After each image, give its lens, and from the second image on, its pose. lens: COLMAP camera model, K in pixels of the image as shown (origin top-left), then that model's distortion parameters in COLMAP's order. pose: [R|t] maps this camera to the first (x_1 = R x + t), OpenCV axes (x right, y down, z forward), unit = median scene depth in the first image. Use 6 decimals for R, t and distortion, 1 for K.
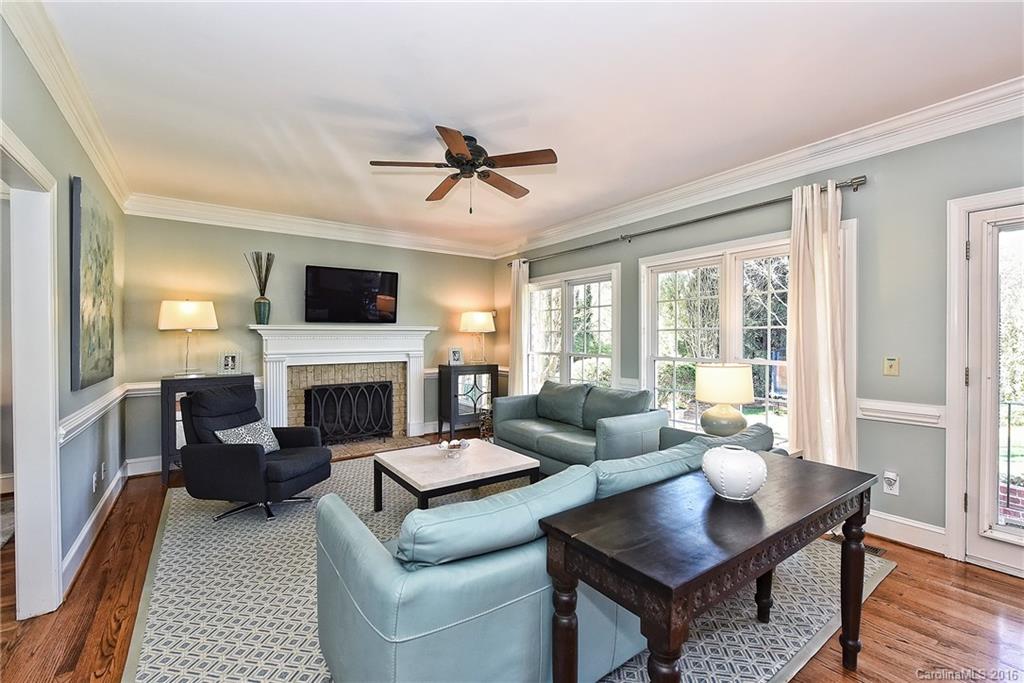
lens RADIAL K [[445.6, 0, 512.4], [0, 445.6, 340.4], [0, 0, 1]] dist [-0.014699, -0.000325]
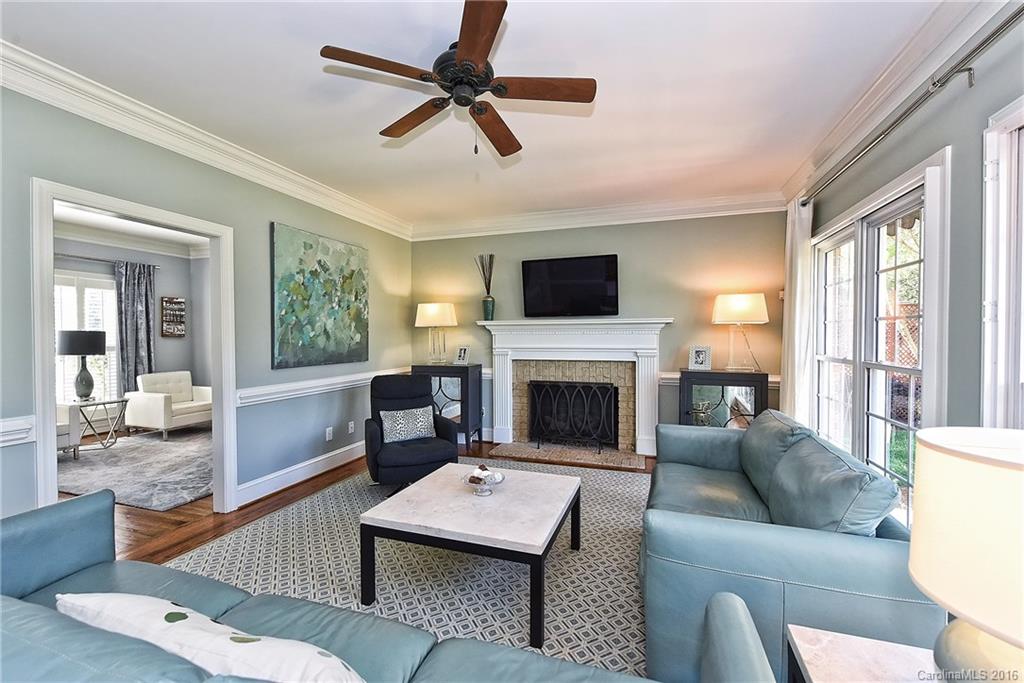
lens RADIAL K [[423.7, 0, 510.6], [0, 423.7, 341.3], [0, 0, 1]] dist [0.000030, -0.000060]
pose [[0.583738, 0.010460, -0.811875, 0.271182], [-0.005275, 0.999945, 0.009090, 0.004587], [0.811925, -0.001024, 0.583761, 0.371183]]
